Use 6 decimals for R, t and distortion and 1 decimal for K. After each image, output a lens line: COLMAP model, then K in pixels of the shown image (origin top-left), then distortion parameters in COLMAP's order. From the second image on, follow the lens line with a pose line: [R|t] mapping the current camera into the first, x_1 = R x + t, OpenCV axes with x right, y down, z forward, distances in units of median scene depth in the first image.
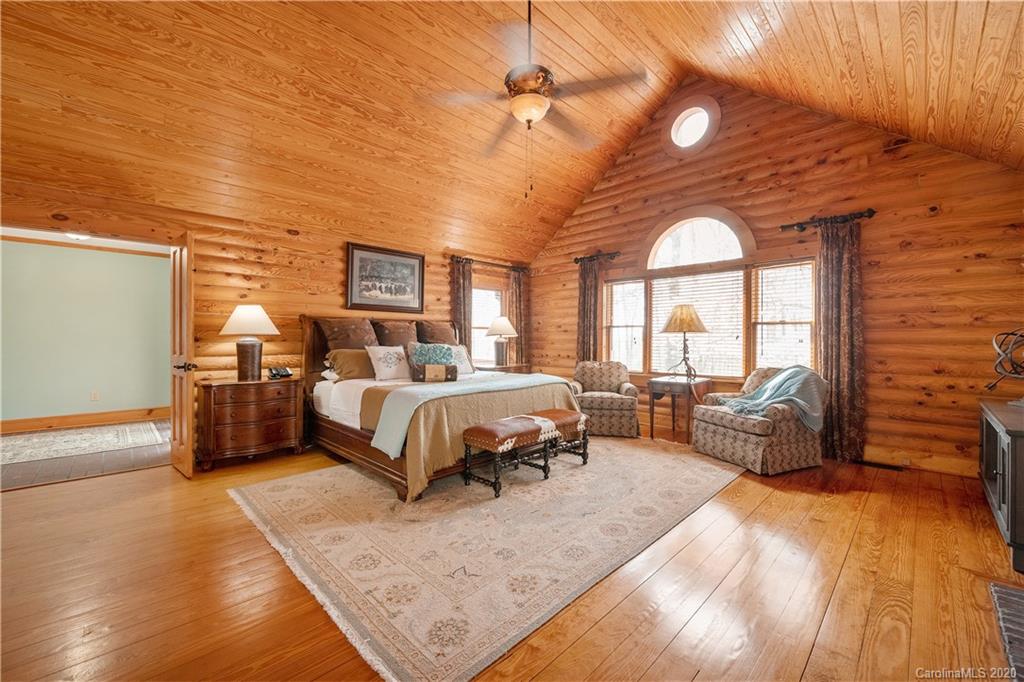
lens RADIAL K [[397.9, 0, 512.6], [0, 397.9, 337.4], [0, 0, 1]] dist [0.001818, 0.000424]
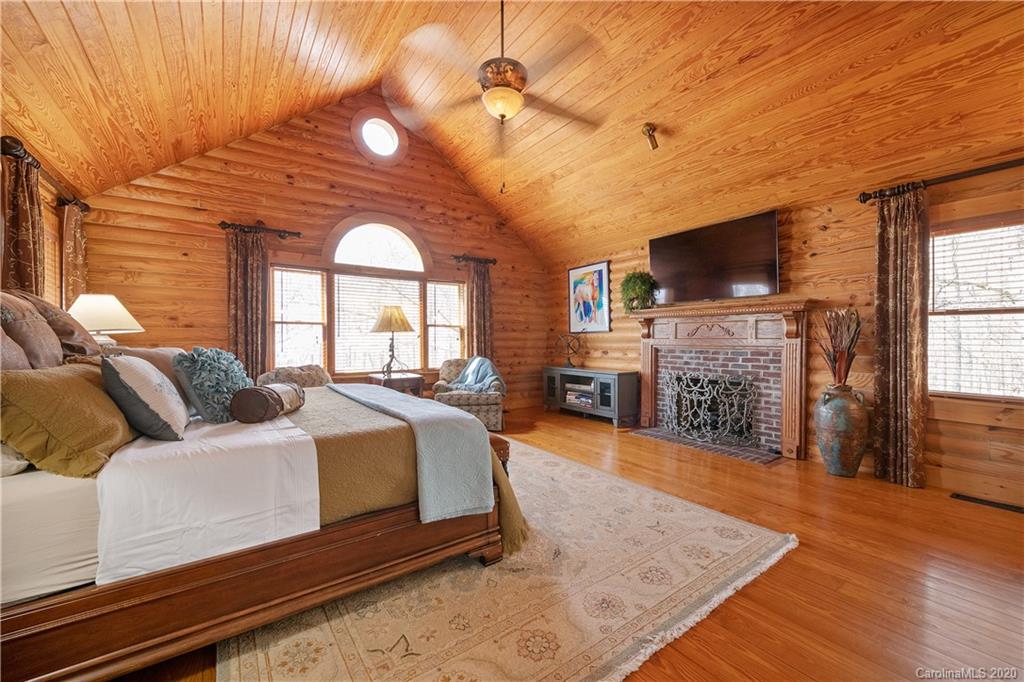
lens RADIAL K [[397.9, 0, 511.2], [0, 397.9, 342.8], [0, 0, 1]] dist [0.001818, 0.000424]
pose [[0.179190, -0.013142, 0.983727, -0.709322], [-0.002693, 0.999900, 0.013849, 0.002566], [-0.983811, -0.005131, 0.179137, 0.616399]]
